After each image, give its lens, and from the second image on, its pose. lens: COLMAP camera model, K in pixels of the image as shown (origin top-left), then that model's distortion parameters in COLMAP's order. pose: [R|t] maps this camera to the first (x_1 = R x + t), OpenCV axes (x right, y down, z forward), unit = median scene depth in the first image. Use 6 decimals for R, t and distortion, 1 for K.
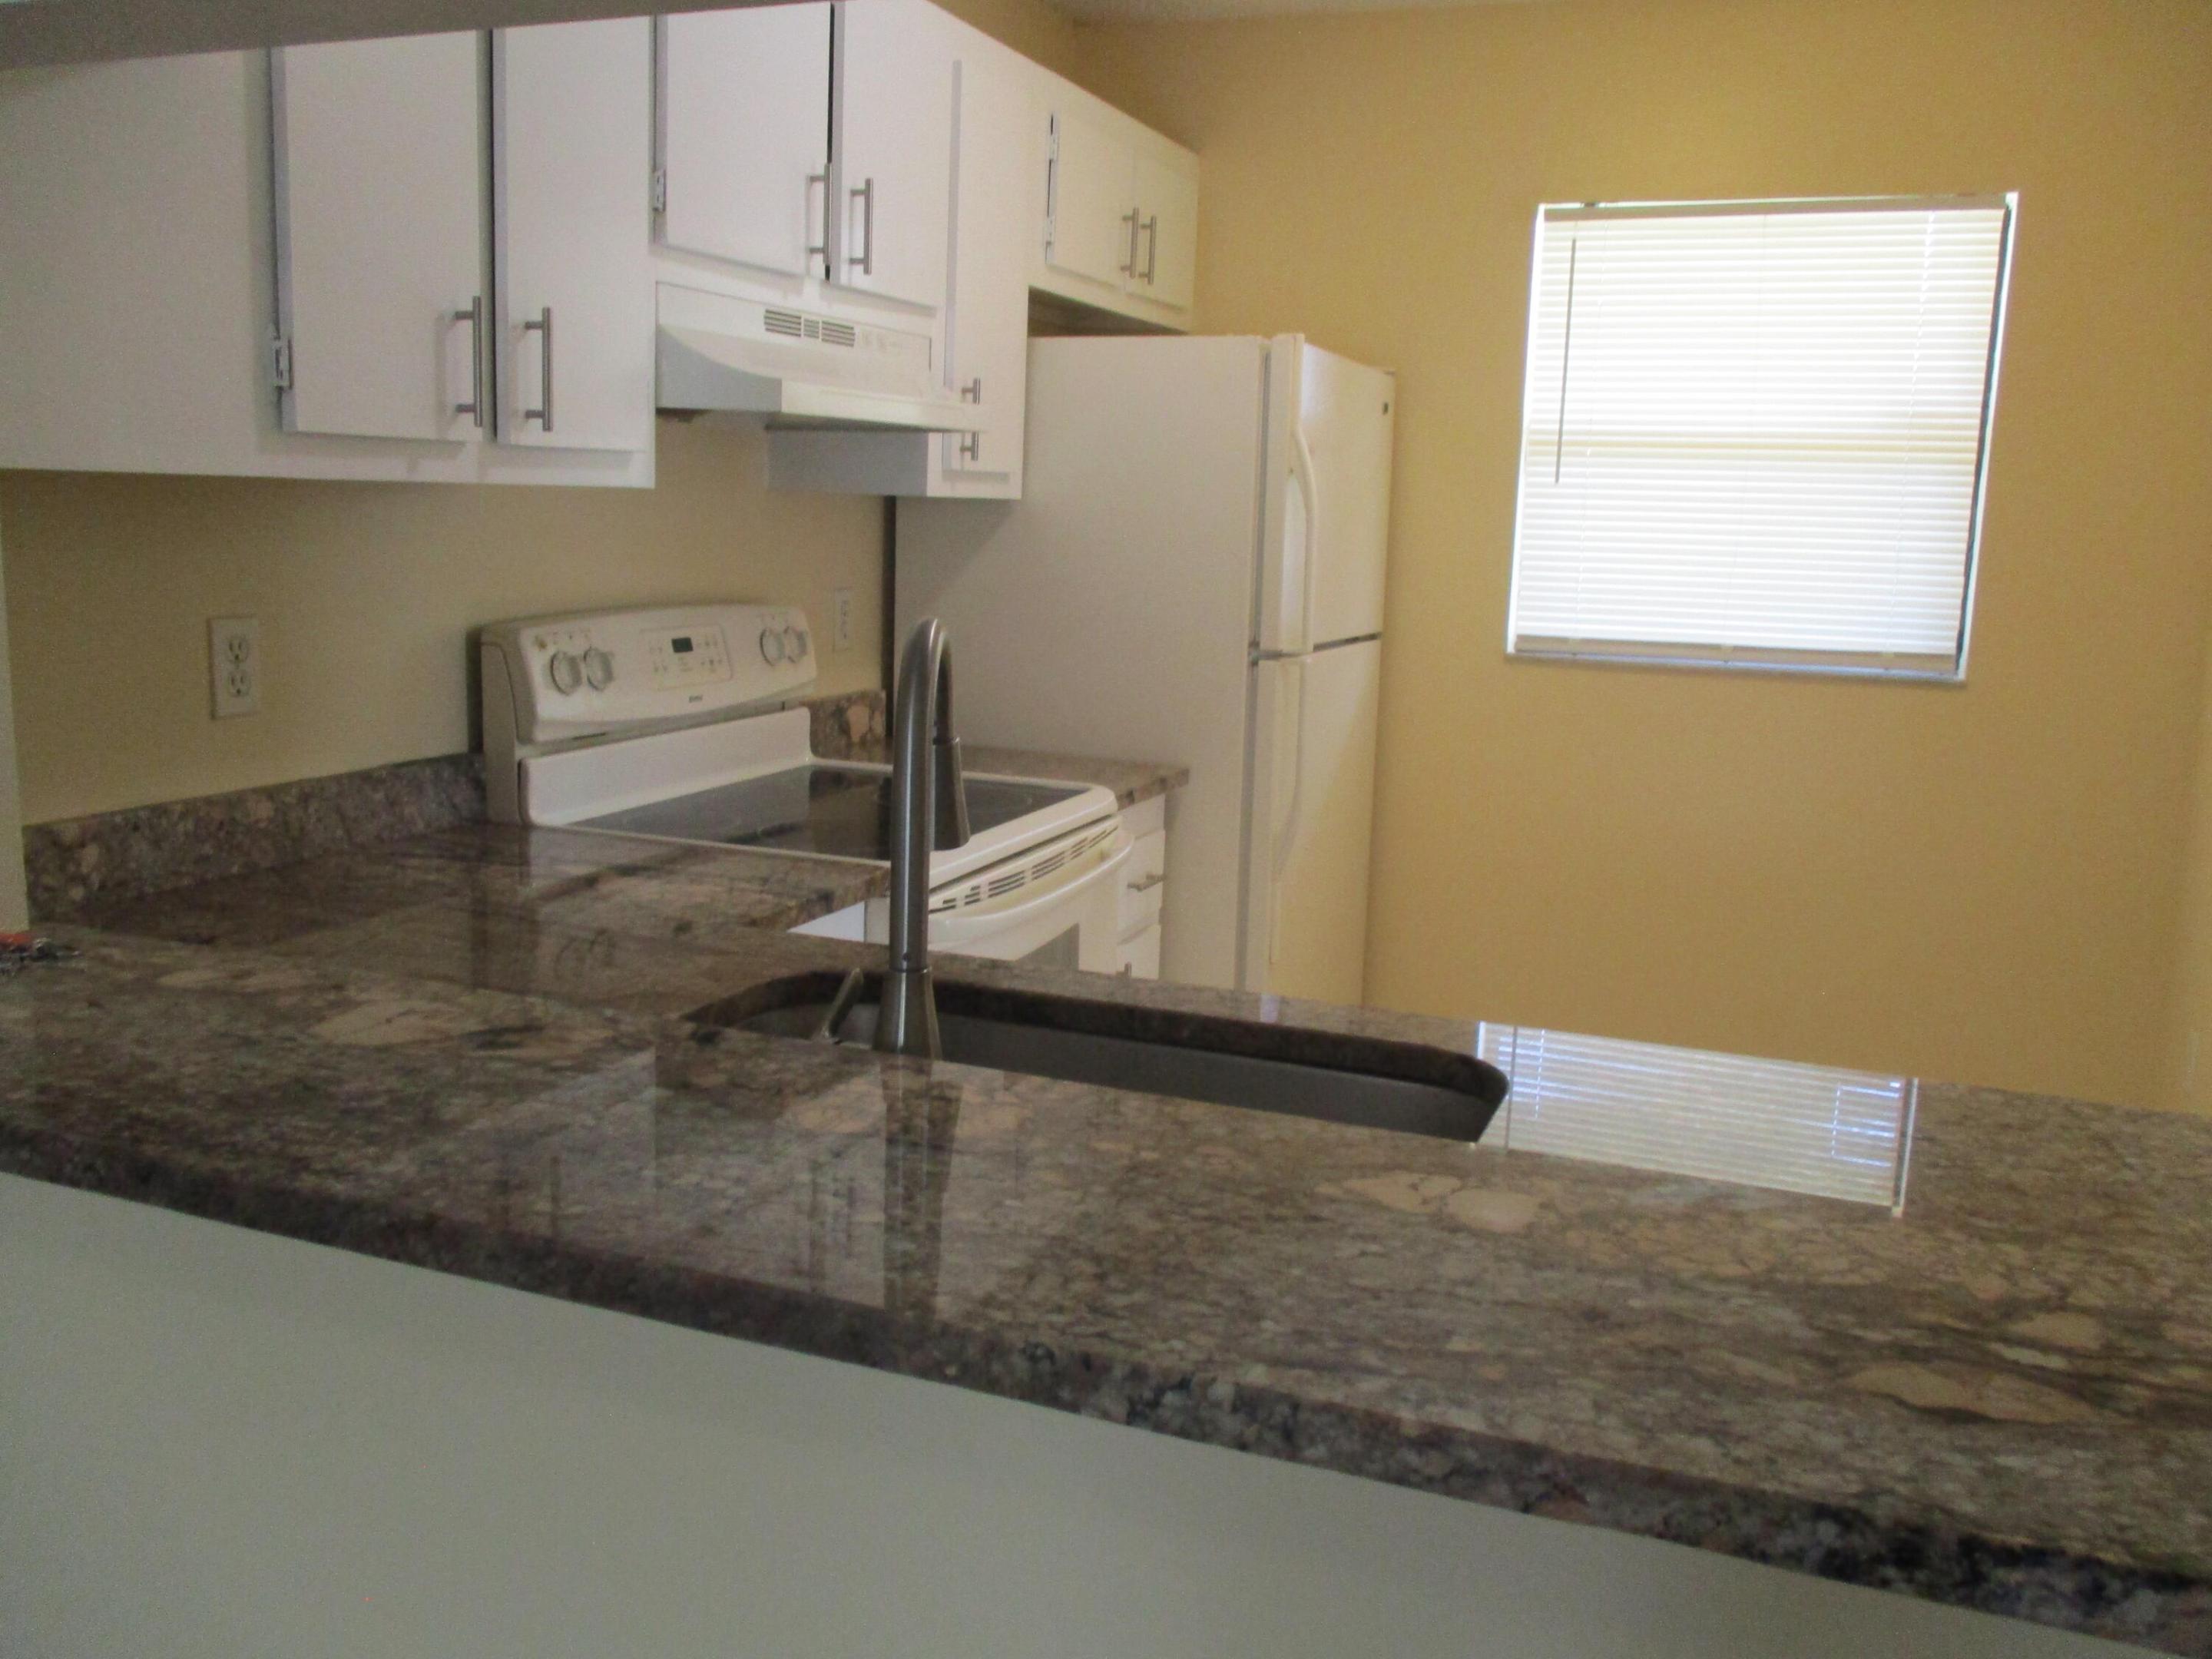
lens RADIAL K [[1798.1, 0, 1106.0], [0, 1798.1, 829.5], [0, 0, 1]] dist [-0.045969, 0.013211]
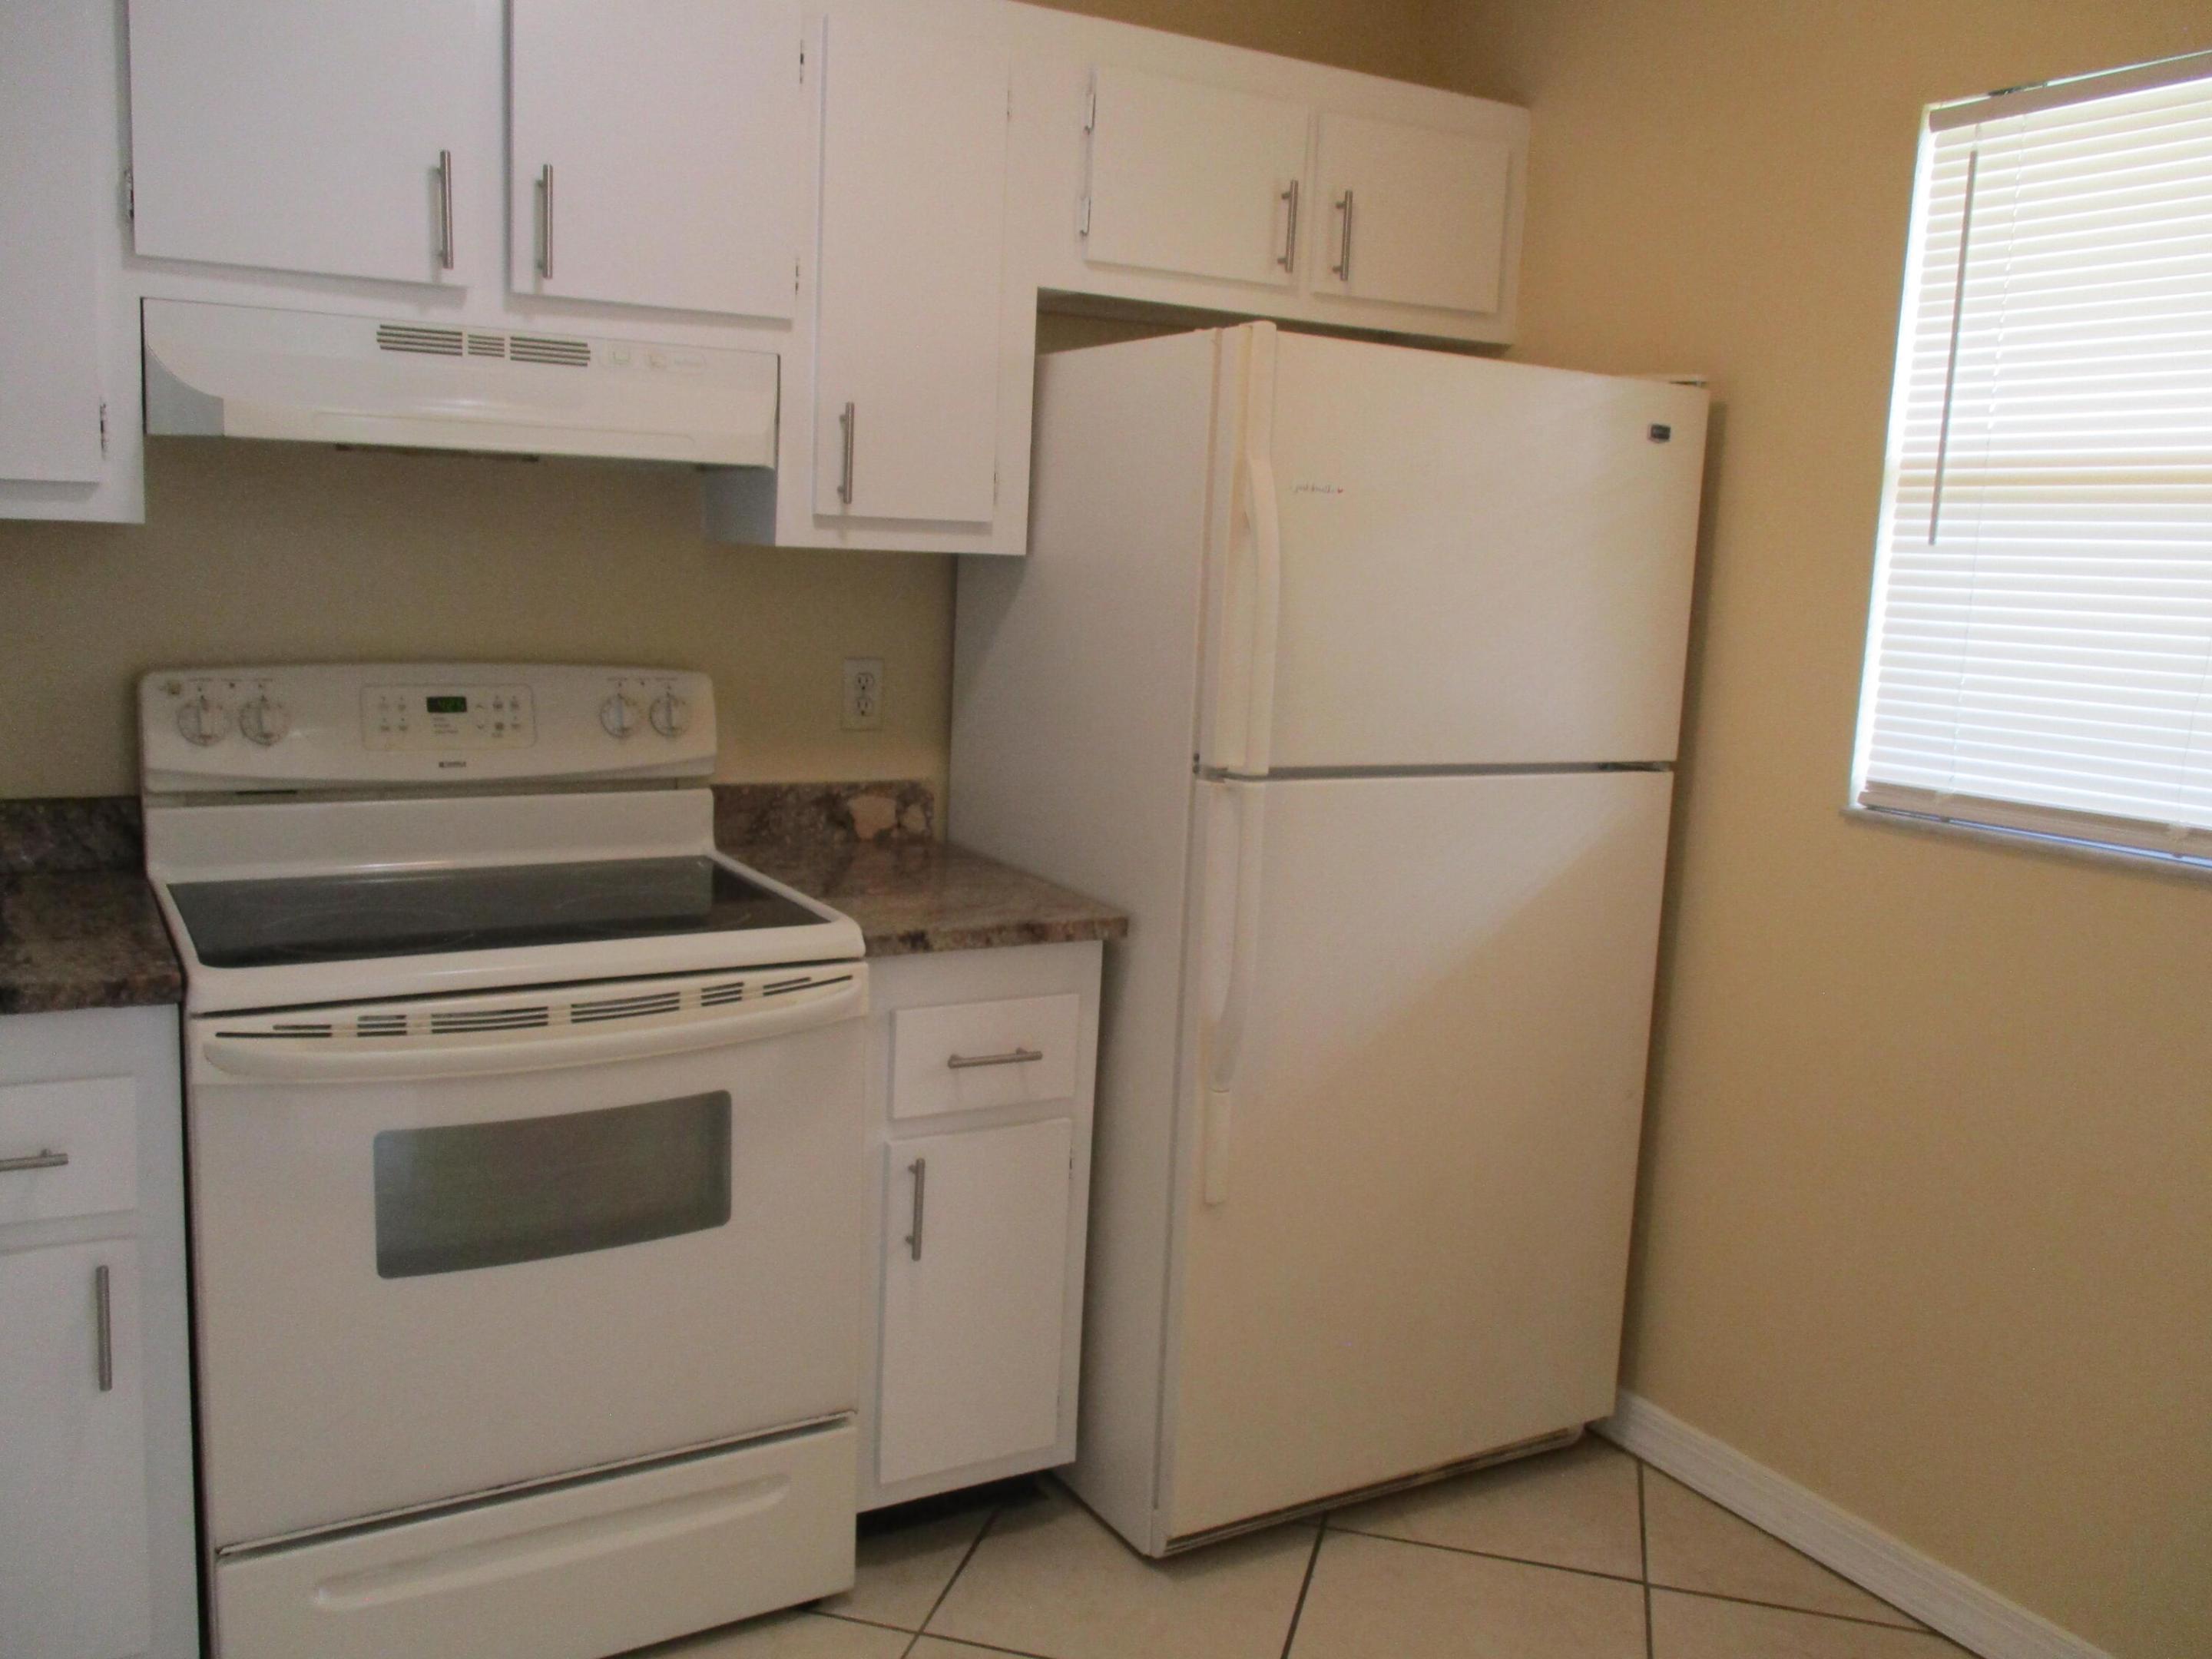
lens RADIAL K [[1798.1, 0, 1106.0], [0, 1798.1, 829.5], [0, 0, 1]] dist [-0.045969, 0.013211]
pose [[0.791794, 0.097358, -0.602979, 0.480178], [-0.127268, 0.991844, -0.006975, -0.063302], [0.597382, 0.082263, 0.797726, 0.400971]]
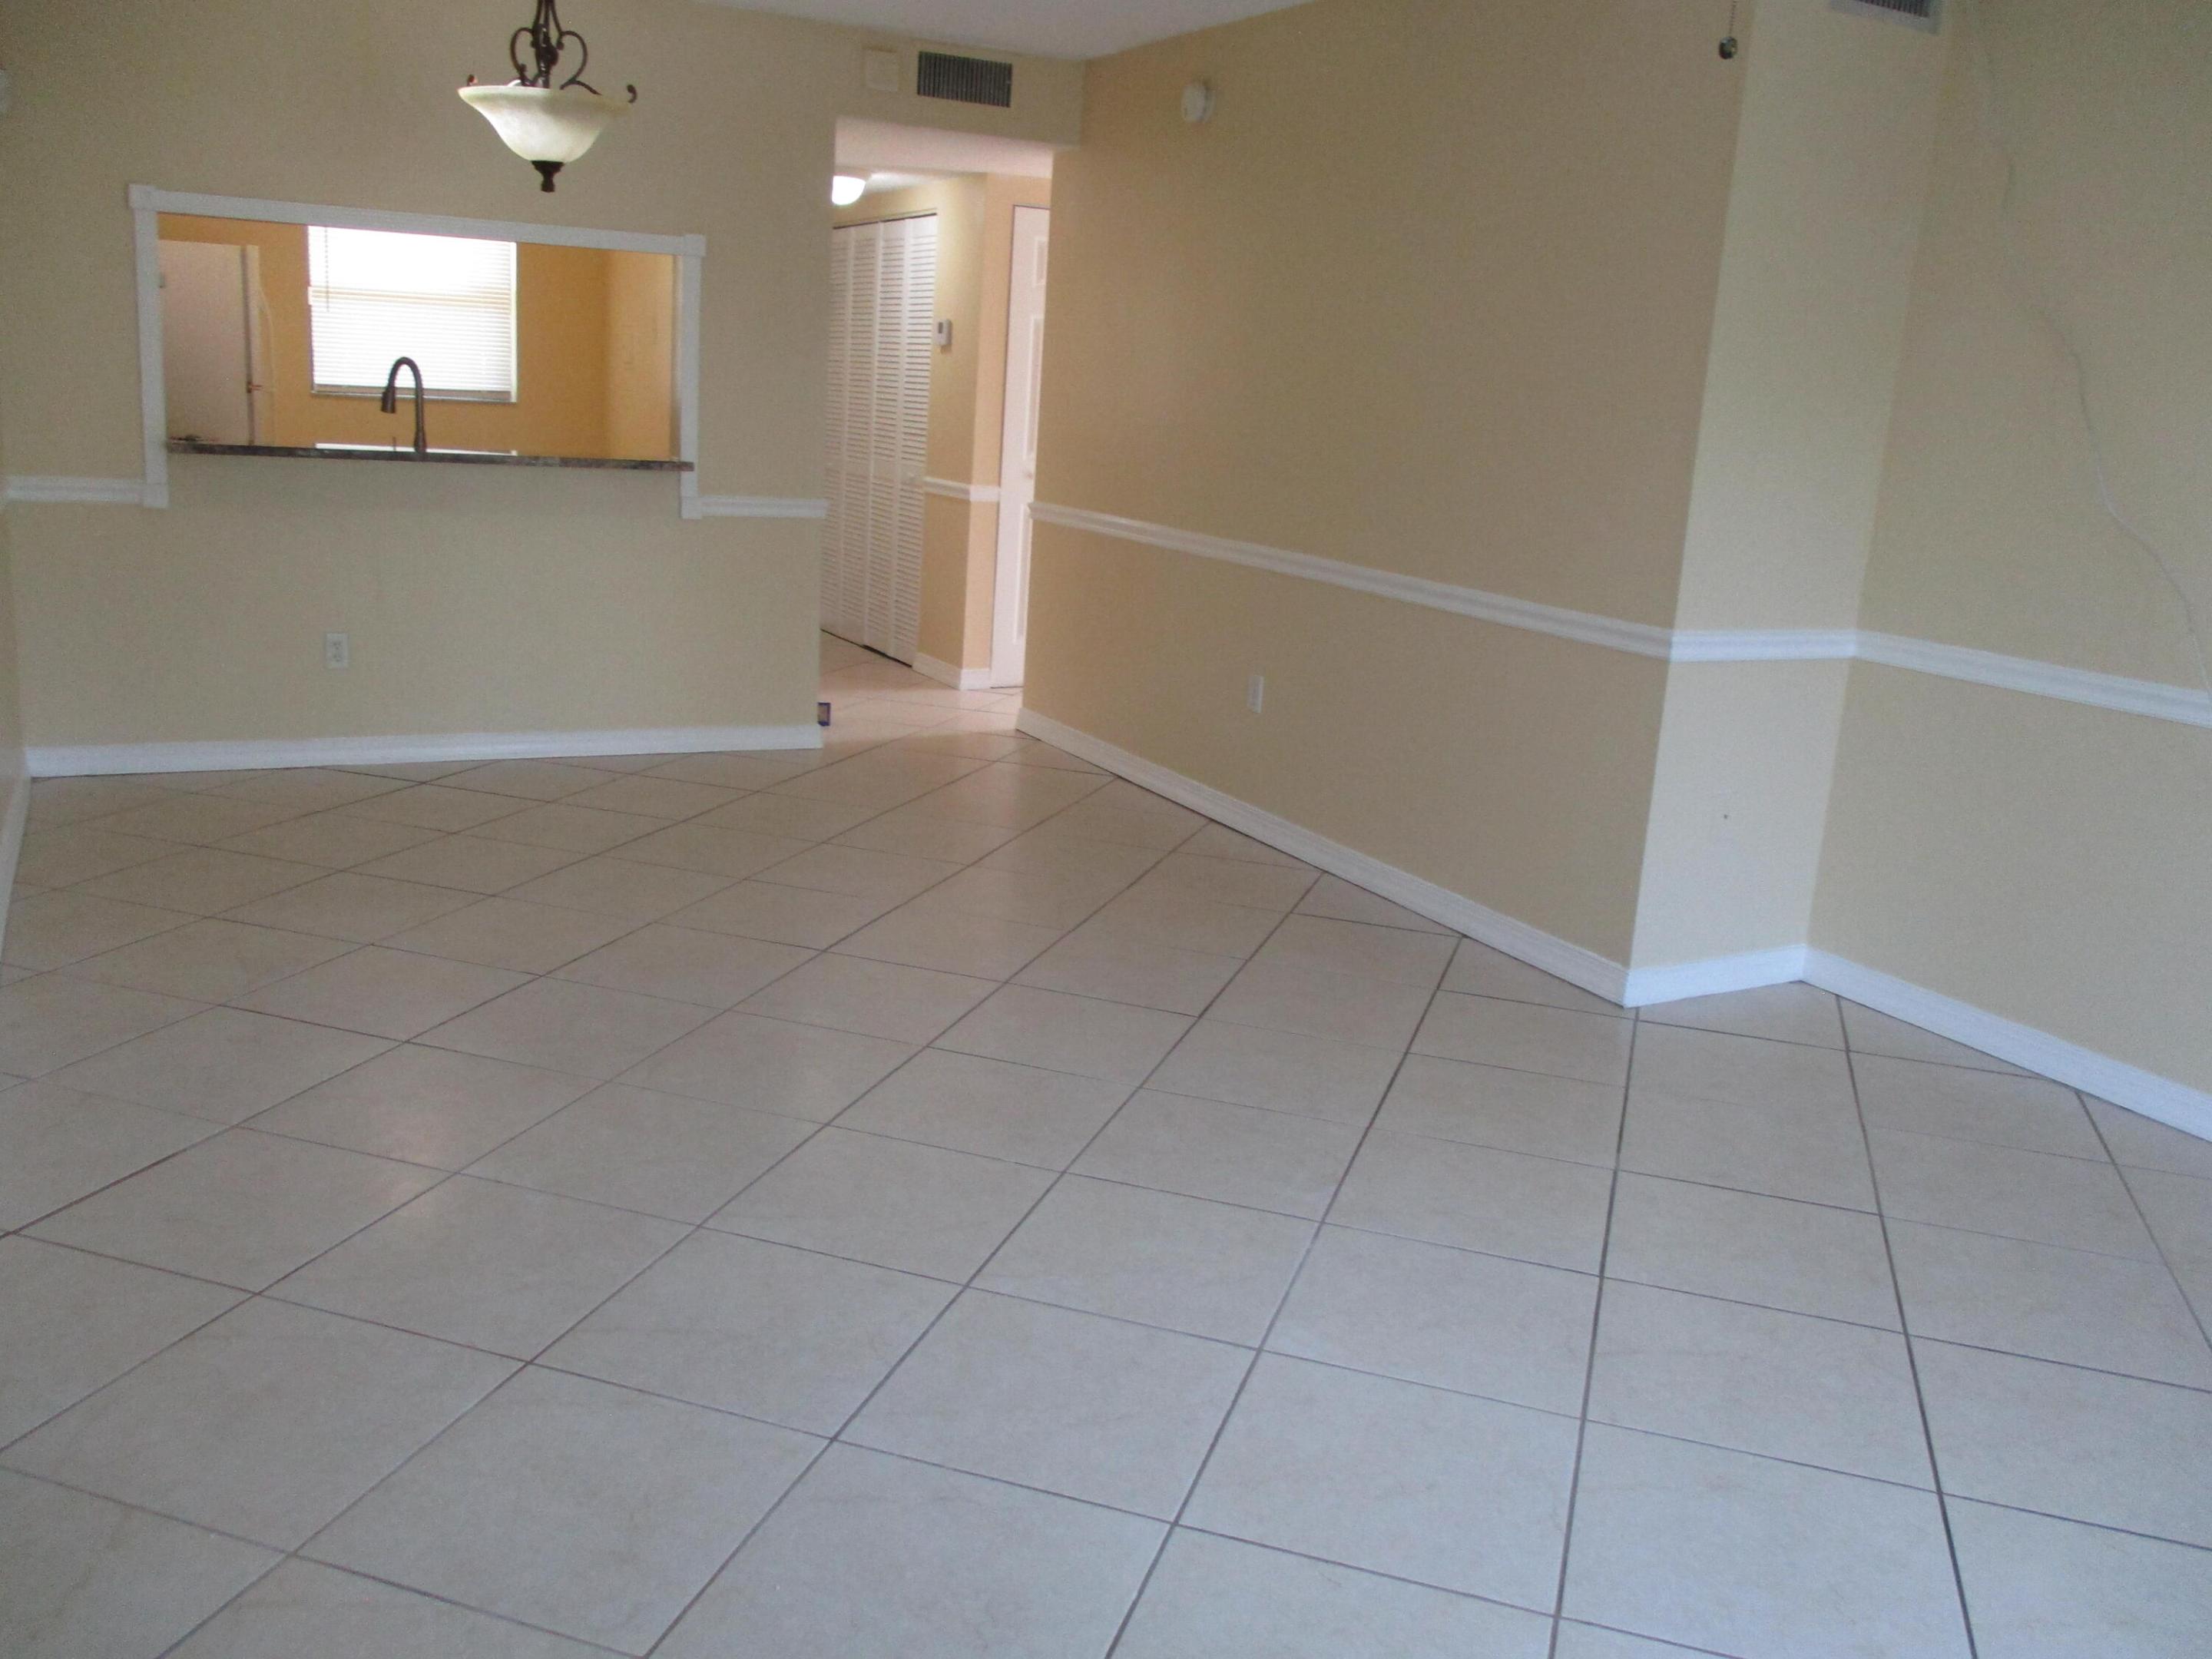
lens RADIAL K [[1798.1, 0, 1106.0], [0, 1798.1, 829.5], [0, 0, 1]] dist [-0.045969, 0.013211]
pose [[0.651073, -0.170382, 0.739645, -0.951425], [0.090009, 0.984935, 0.147656, 0.215286], [-0.753660, -0.029560, 0.656600, -1.284819]]
